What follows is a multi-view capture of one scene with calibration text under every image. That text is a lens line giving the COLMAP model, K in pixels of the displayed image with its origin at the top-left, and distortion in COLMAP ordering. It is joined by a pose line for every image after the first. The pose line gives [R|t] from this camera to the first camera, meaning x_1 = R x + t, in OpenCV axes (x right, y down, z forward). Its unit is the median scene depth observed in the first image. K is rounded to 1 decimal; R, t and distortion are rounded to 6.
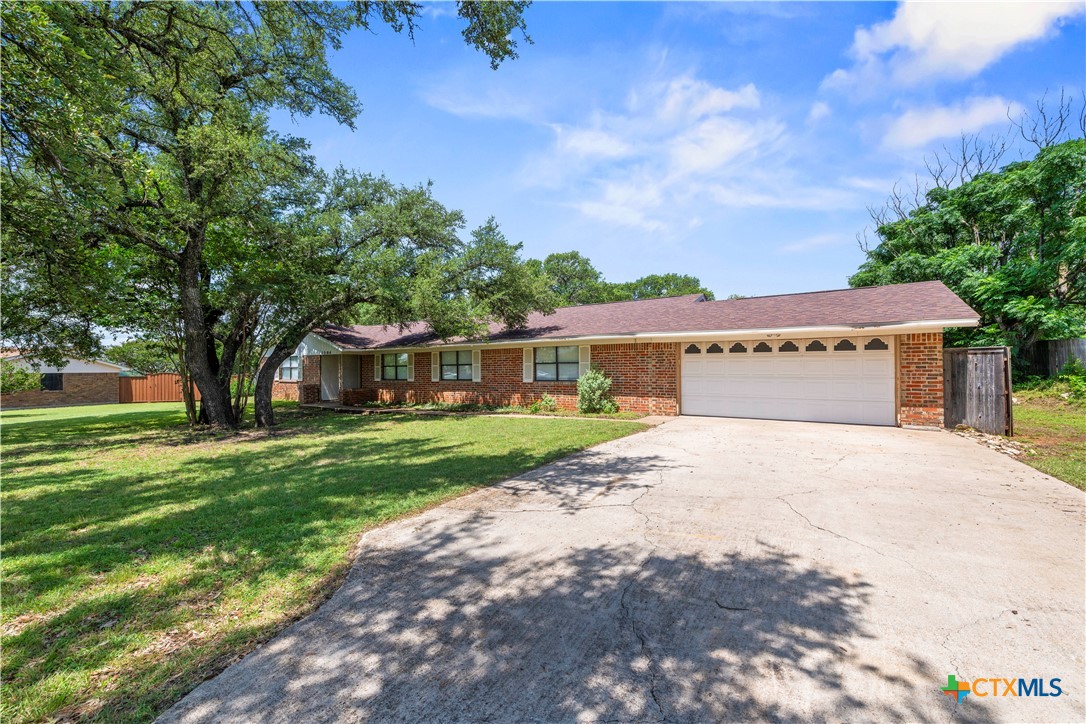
lens RADIAL K [[454.2, 0, 543.0], [0, 454.2, 362.0], [0, 0, 1]] dist [-0.000190, -0.000081]
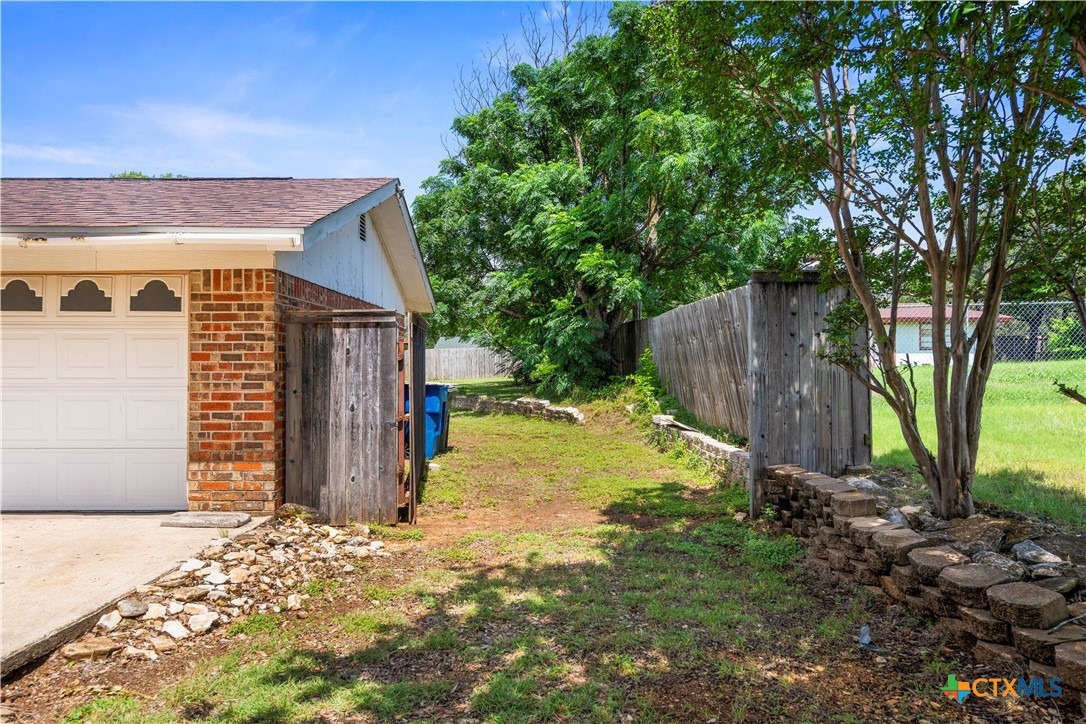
lens RADIAL K [[762.8, 0, 543.0], [0, 762.8, 362.0], [0, 0, 1]] dist [0.001197, 0.000514]
pose [[0.823505, 0.005775, 0.567280, 0.688713], [-0.012642, 0.999887, 0.008173, 0.006700], [-0.567168, -0.013902, 0.823485, 0.319659]]
